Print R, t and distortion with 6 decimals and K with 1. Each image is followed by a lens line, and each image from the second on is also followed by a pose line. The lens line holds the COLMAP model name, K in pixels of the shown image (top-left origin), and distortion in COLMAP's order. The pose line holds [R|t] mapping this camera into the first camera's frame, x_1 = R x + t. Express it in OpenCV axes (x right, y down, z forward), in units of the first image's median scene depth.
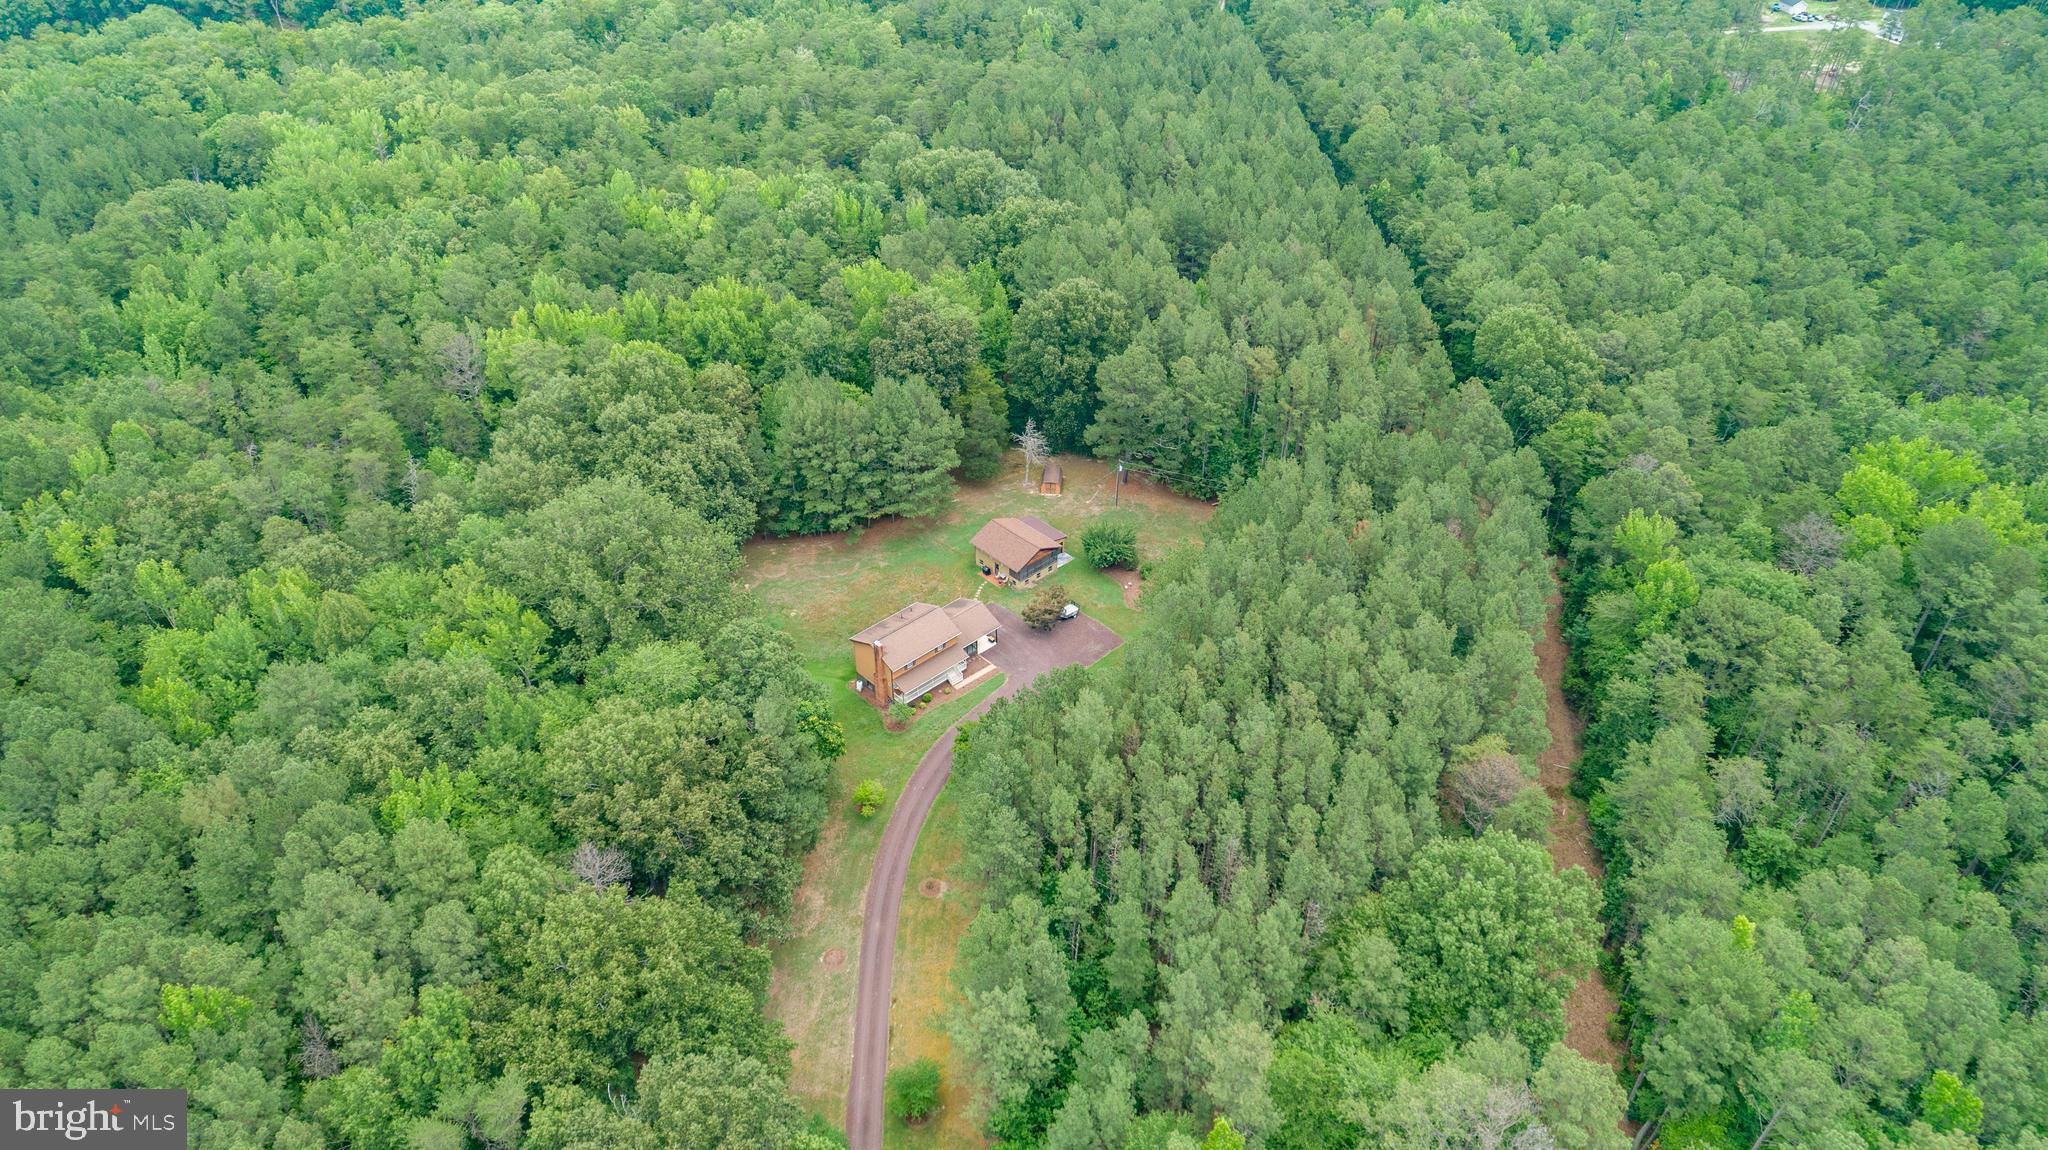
lens RADIAL K [[1380.7, 0, 1018.7], [0, 1380.7, 571.0], [0, 0, 1]] dist [-0.015076, 0.012077]
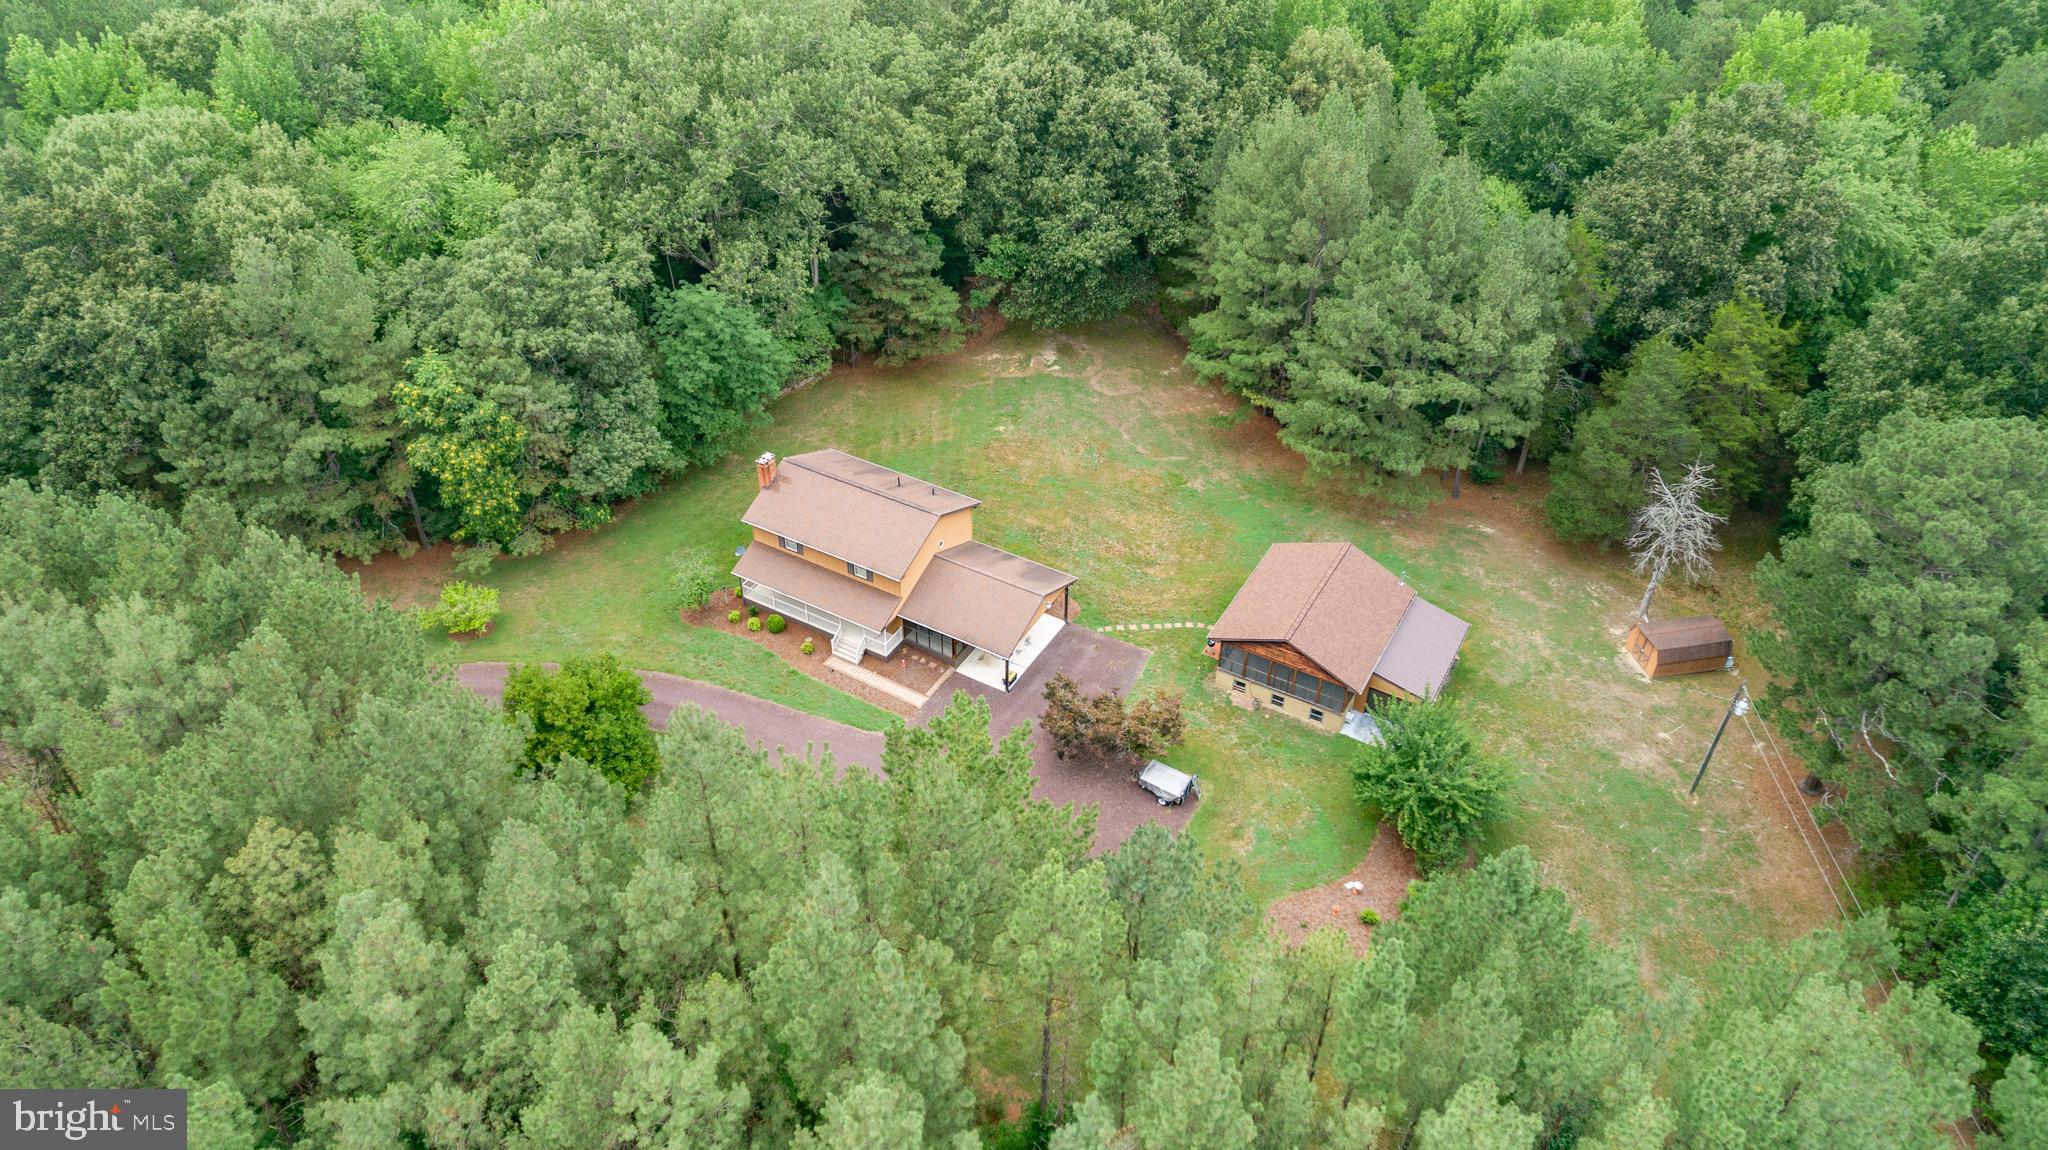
lens RADIAL K [[1380.7, 0, 1025.3], [0, 1380.7, 572.3], [0, 0, 1]] dist [-0.015076, 0.012077]
pose [[0.287455, 0.602799, -0.744314, 0.262828], [-0.573344, 0.730795, 0.370425, -0.127489], [0.767233, 0.320267, 0.555682, 0.697715]]
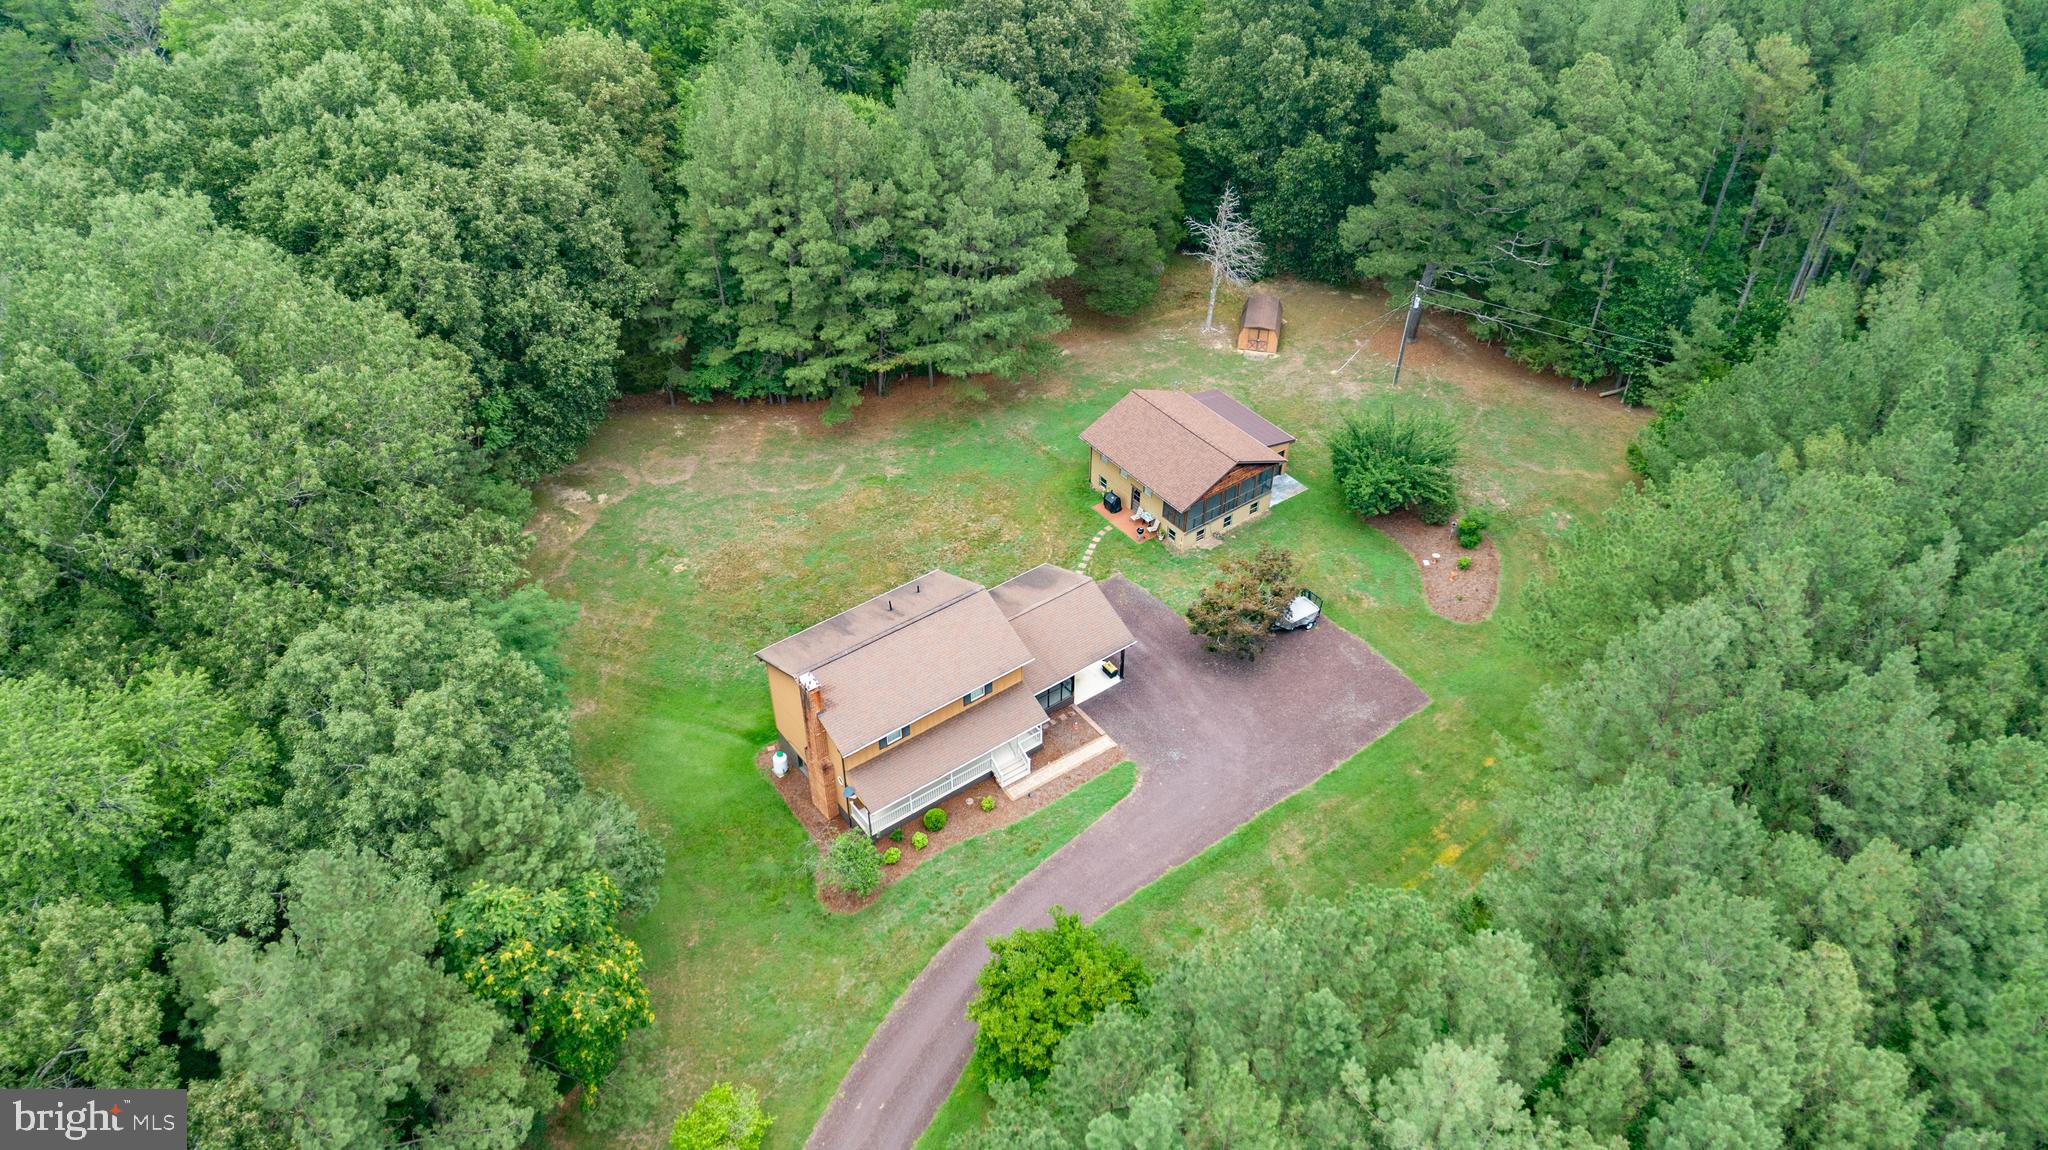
lens RADIAL K [[1380.7, 0, 1022.3], [0, 1380.7, 573.4], [0, 0, 1]] dist [-0.015076, 0.012077]
pose [[0.992670, 0.076857, -0.093267, -0.008428], [-0.070180, 0.994869, 0.072874, -0.007882], [0.098389, -0.065794, 0.992971, 0.537868]]
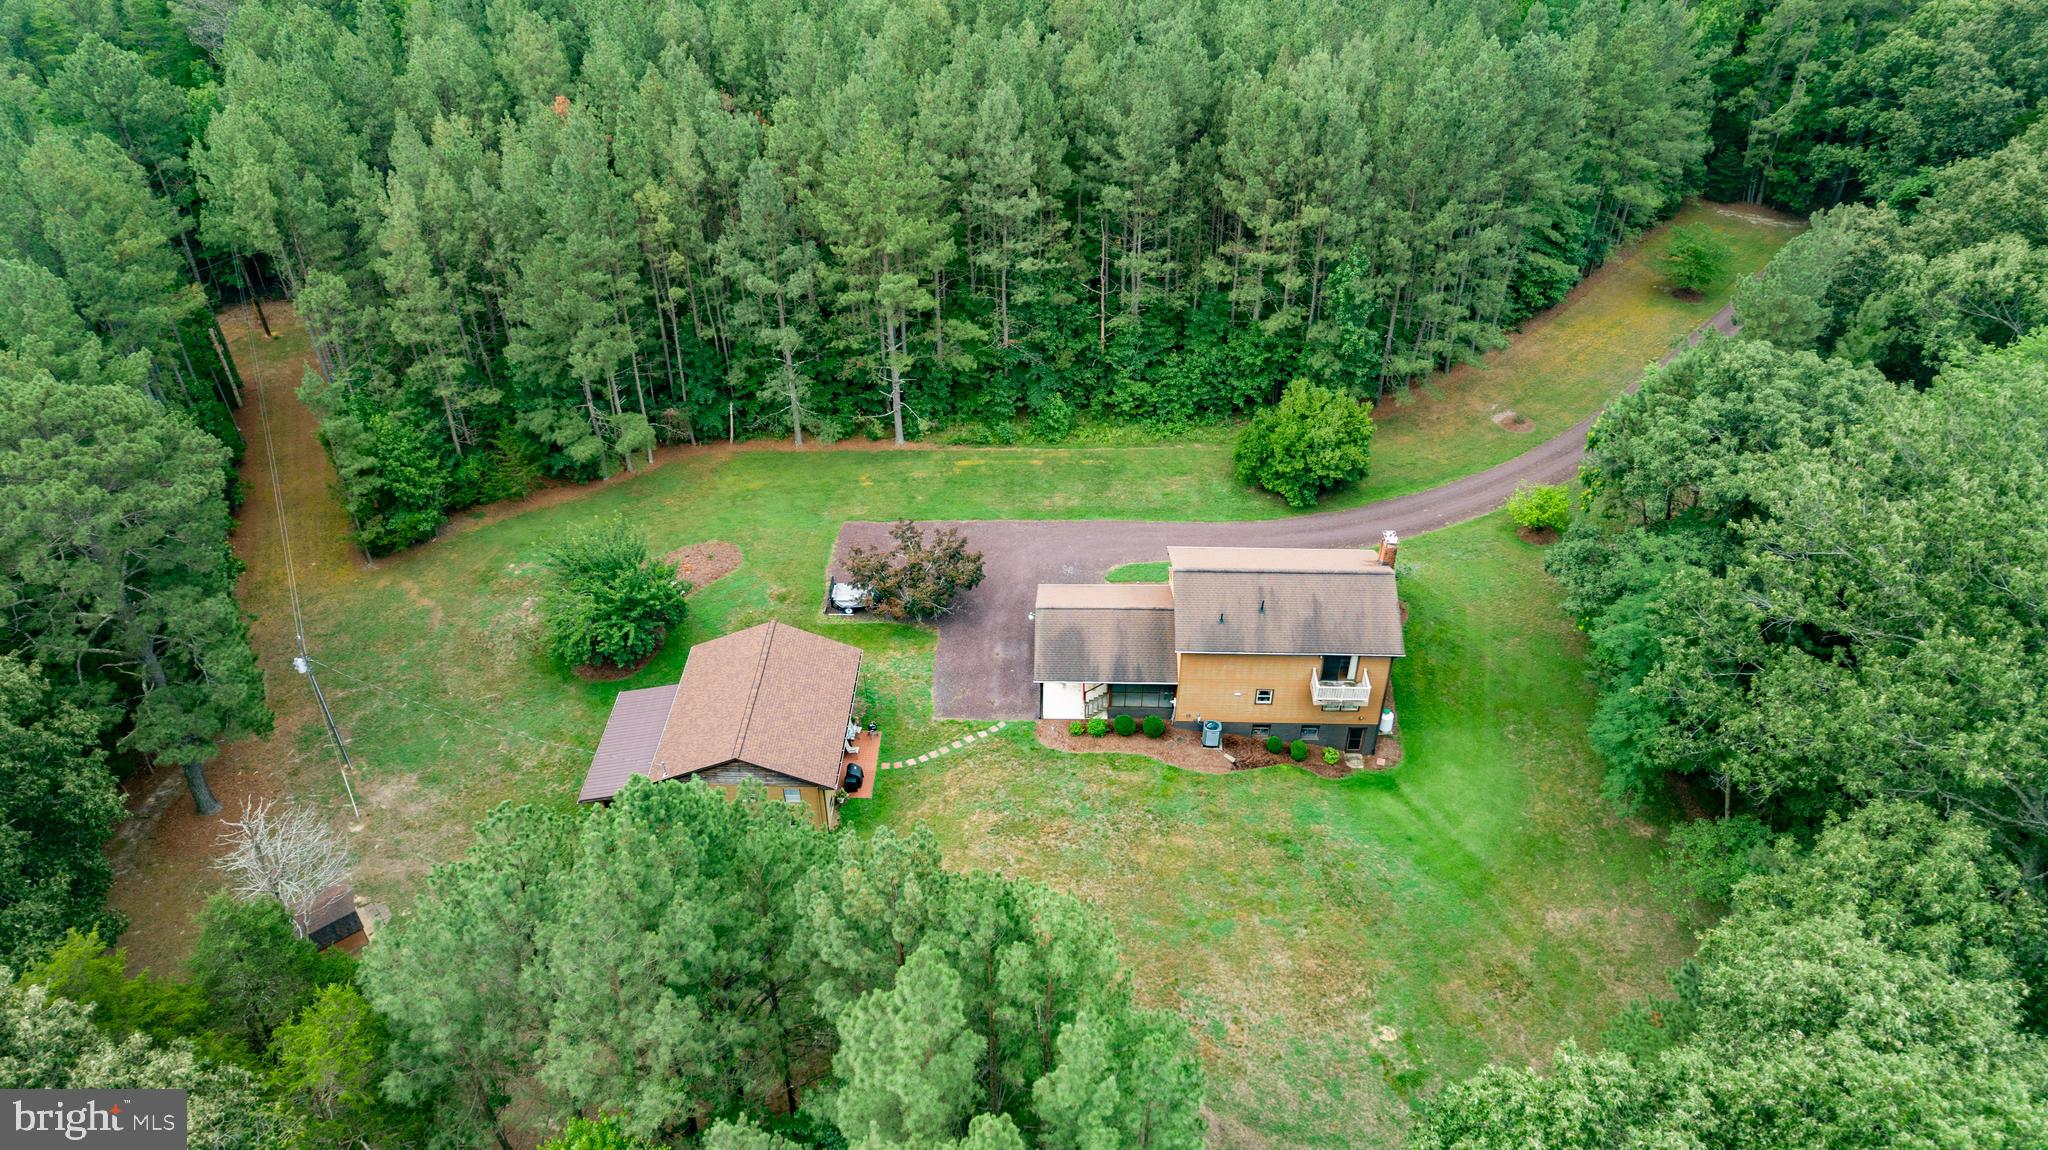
lens RADIAL K [[1380.7, 0, 1019.0], [0, 1380.7, 577.1], [0, 0, 1]] dist [-0.015076, 0.012077]
pose [[-0.703179, -0.430578, 0.565811, -0.226983], [0.424047, 0.384797, 0.819826, -0.286449], [-0.570721, 0.816415, -0.087996, 0.951931]]
